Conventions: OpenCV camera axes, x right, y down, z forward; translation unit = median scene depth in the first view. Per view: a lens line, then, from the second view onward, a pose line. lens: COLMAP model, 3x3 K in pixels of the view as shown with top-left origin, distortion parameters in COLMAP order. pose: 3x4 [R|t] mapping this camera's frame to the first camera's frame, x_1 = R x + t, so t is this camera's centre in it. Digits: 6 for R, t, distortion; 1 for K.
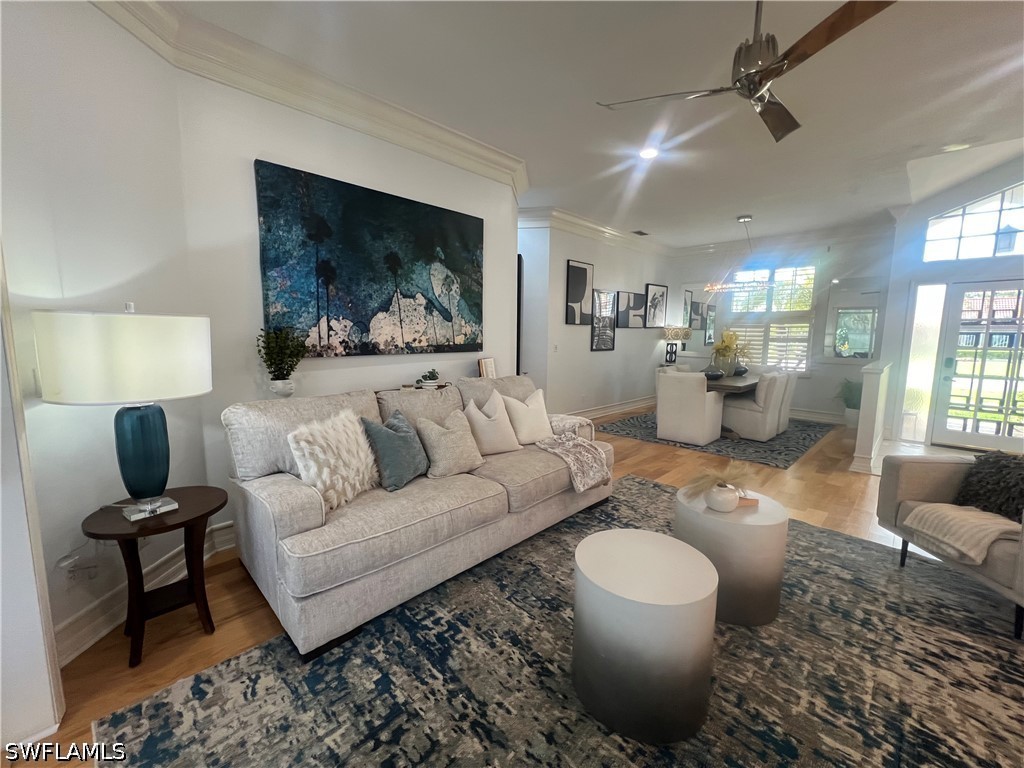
lens RADIAL K [[411.1, 0, 509.7], [0, 411.1, 381.9], [0, 0, 1]] dist [-0.001193, -0.000128]
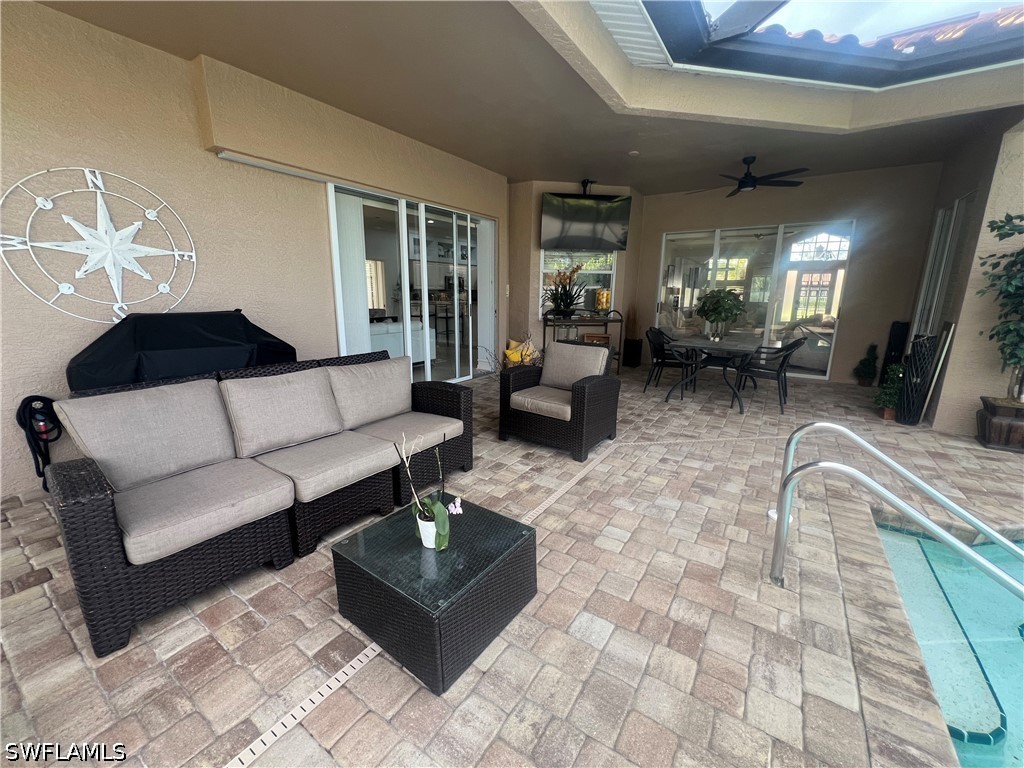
lens RADIAL K [[411.1, 0, 509.7], [0, 411.1, 381.9], [0, 0, 1]] dist [-0.001193, -0.000128]
pose [[0.981564, -0.043616, 0.186093, -1.323521], [0.025379, 0.994736, 0.099281, 0.166371], [-0.189444, -0.092728, 0.977503, -1.351513]]
